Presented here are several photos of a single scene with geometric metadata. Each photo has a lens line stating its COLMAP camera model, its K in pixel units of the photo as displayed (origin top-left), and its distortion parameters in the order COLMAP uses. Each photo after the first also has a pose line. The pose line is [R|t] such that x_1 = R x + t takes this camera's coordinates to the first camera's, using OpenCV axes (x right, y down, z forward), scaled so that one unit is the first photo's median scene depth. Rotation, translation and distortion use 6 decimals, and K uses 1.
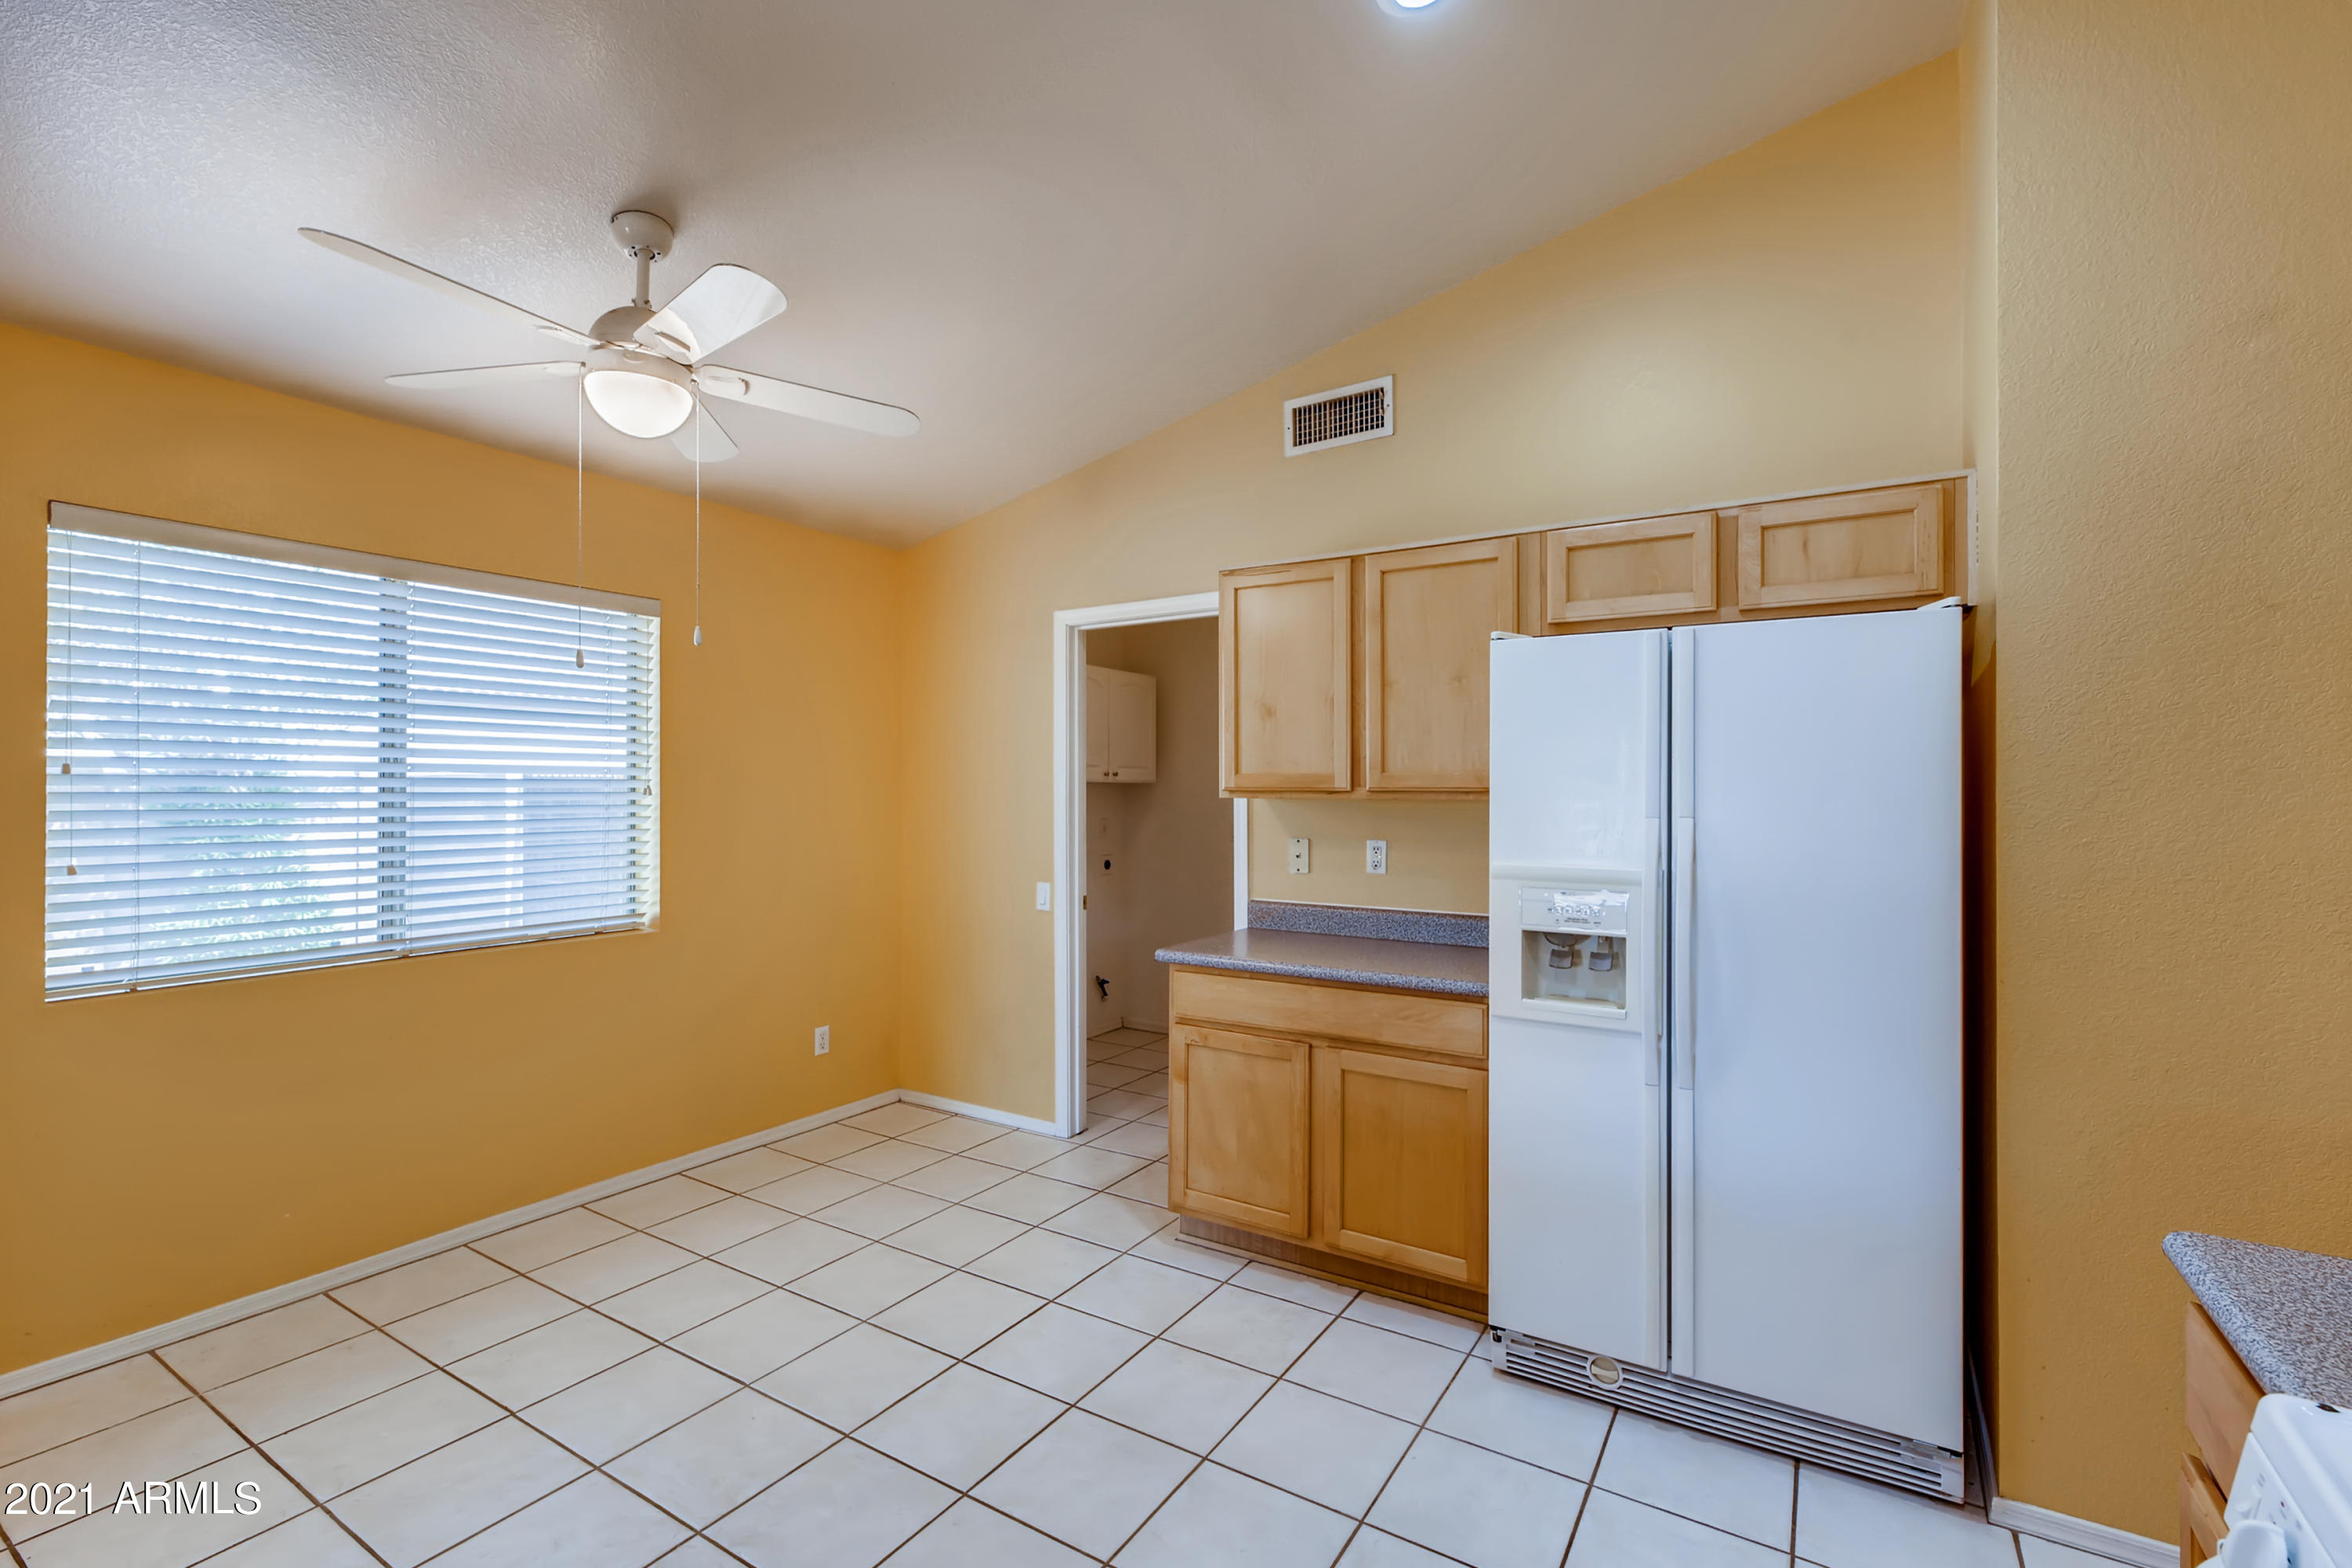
lens RADIAL K [[1045.8, 0, 1178.1], [0, 1045.8, 777.0], [0, 0, 1]] dist [0.004020, 0.000272]
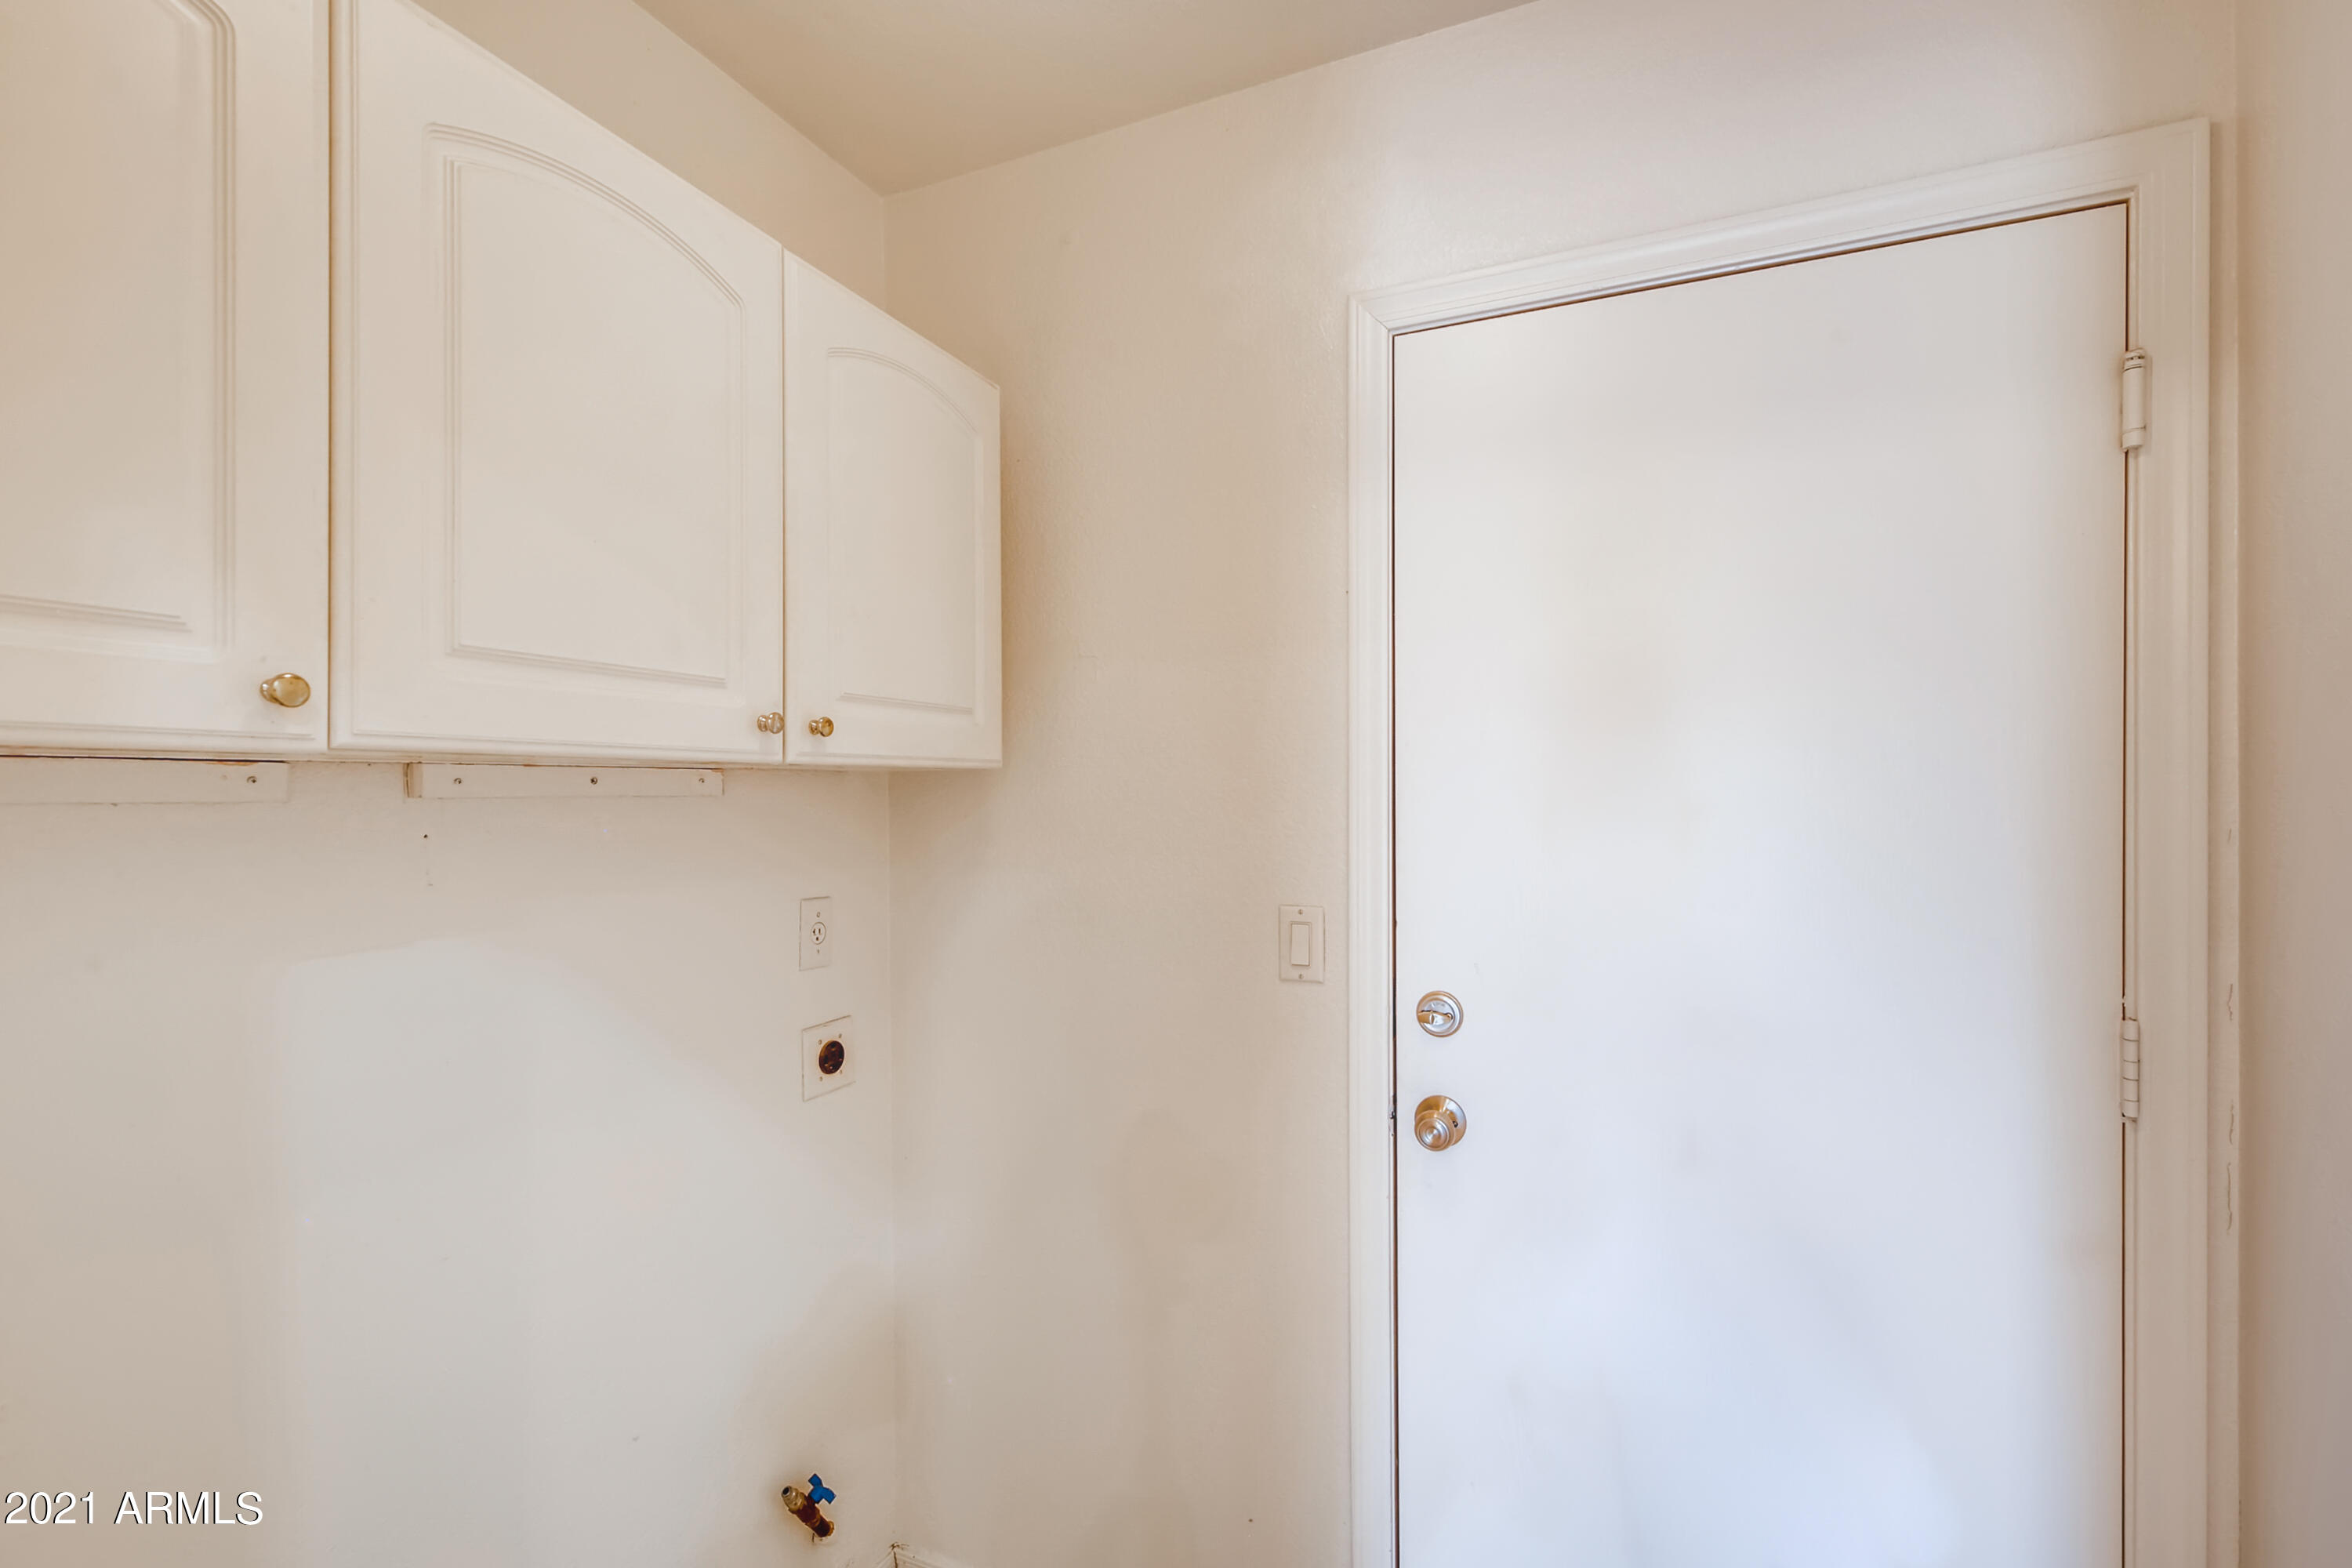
lens RADIAL K [[1045.8, 0, 1178.1], [0, 1045.8, 777.0], [0, 0, 1]] dist [0.004020, 0.000272]
pose [[0.991538, -0.006899, 0.129633, -0.022093], [0.005759, 0.999941, 0.009164, 0.011829], [-0.129689, -0.008340, 0.991520, 1.363061]]
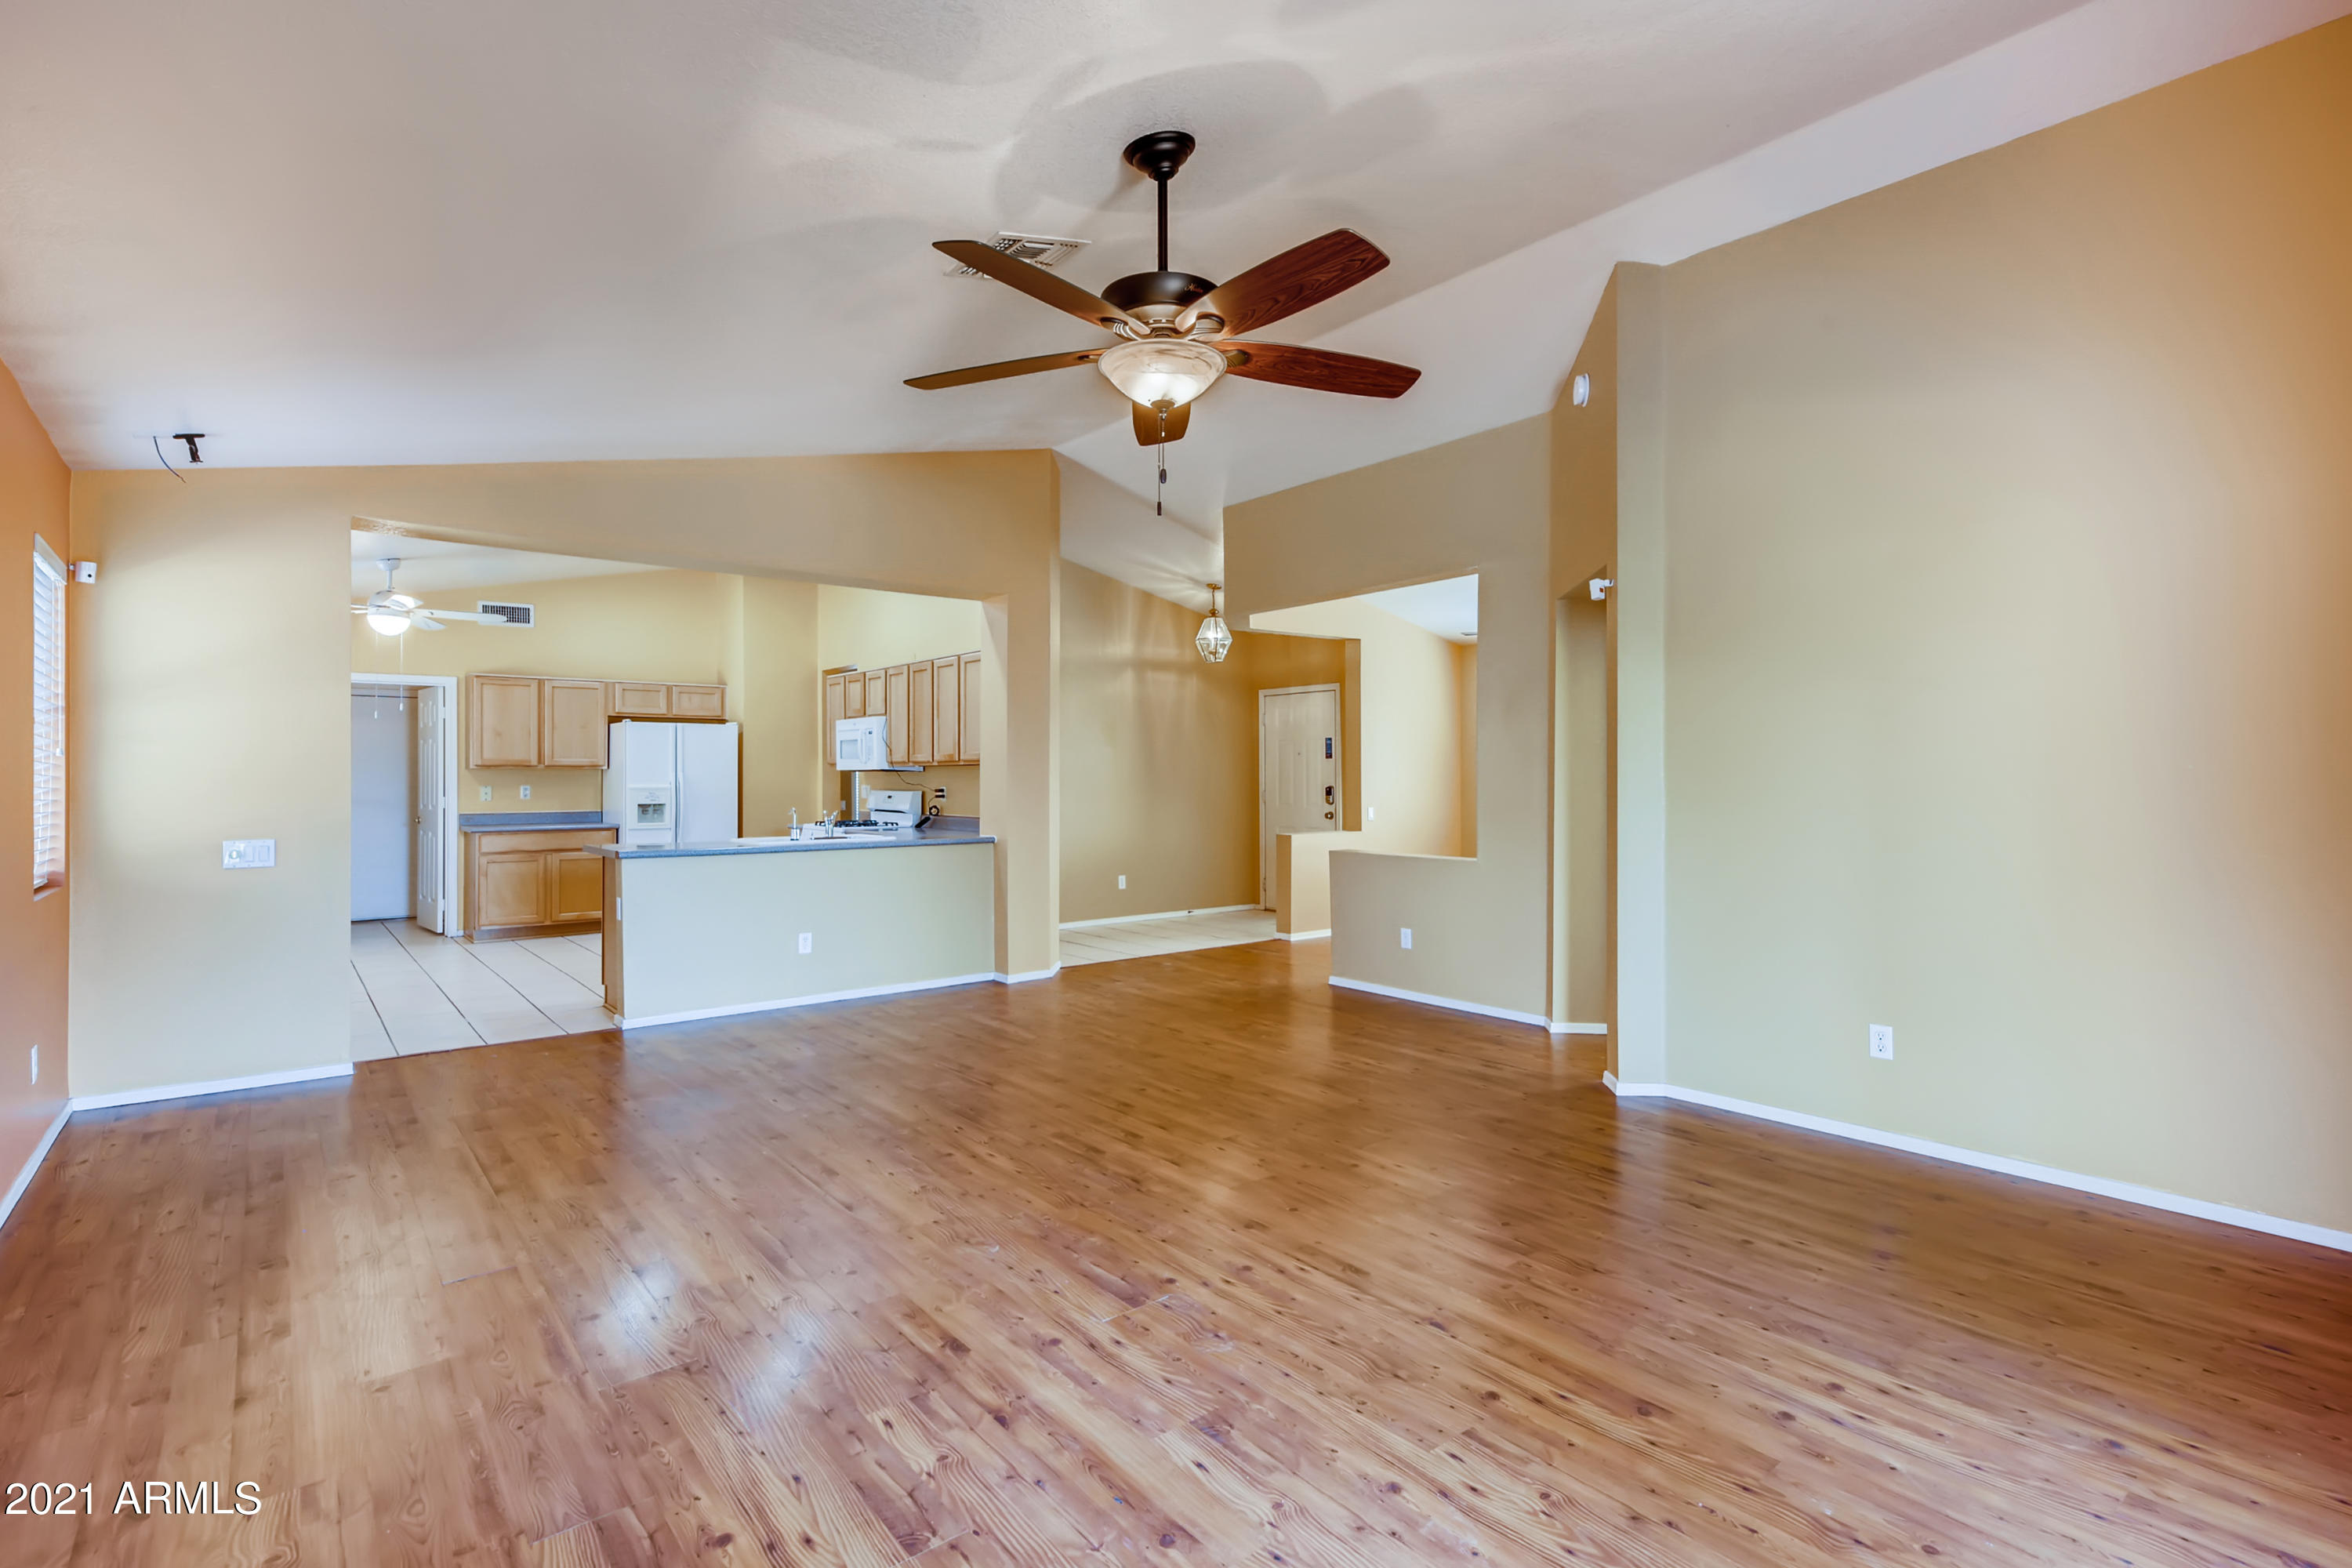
lens RADIAL K [[1112.9, 0, 1171.6], [0, 1112.9, 773.6], [0, 0, 1]] dist [0.008269, -0.000491]
pose [[0.321098, -0.002276, 0.947043, -2.086098], [-0.002199, 0.999993, 0.003149, 0.022066], [-0.947043, -0.003094, 0.321091, -1.509129]]
